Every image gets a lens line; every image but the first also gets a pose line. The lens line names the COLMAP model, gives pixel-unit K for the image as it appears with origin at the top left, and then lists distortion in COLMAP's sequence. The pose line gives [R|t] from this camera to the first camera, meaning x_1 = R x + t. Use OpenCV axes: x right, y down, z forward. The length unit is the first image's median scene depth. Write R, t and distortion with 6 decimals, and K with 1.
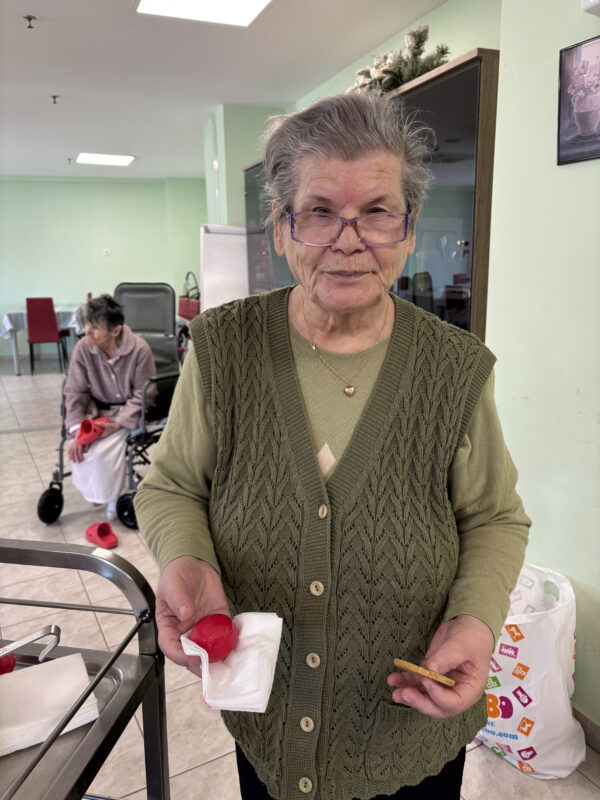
lens RADIAL K [[616.5, 0, 306.8], [0, 616.5, 399.1], [0, 0, 1]] dist [0.013801, 0.005169]
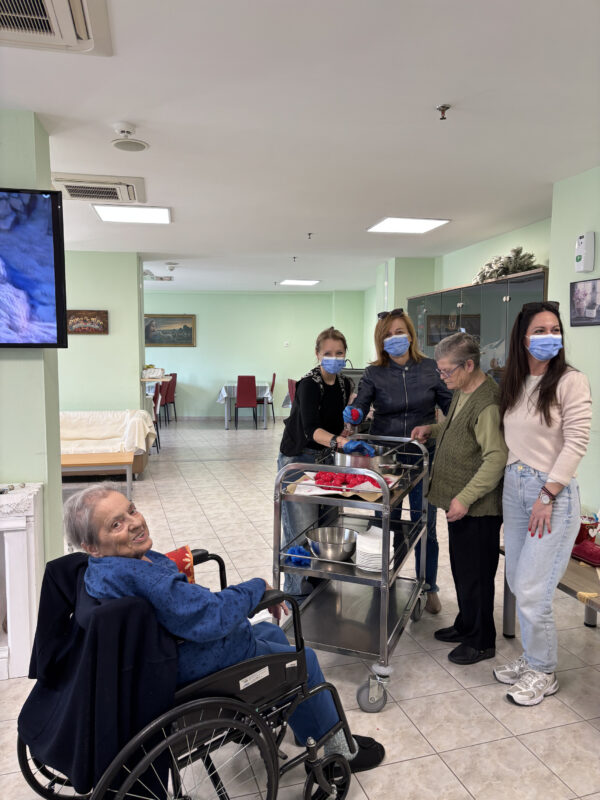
lens RADIAL K [[616.5, 0, 295.8], [0, 616.5, 405.3], [0, 0, 1]] dist [0.013801, 0.005169]
pose [[0.978881, 0.035839, -0.201263, -0.034361], [-0.060428, 0.991245, -0.117393, 0.063277], [0.195293, 0.127075, 0.972477, -0.347323]]
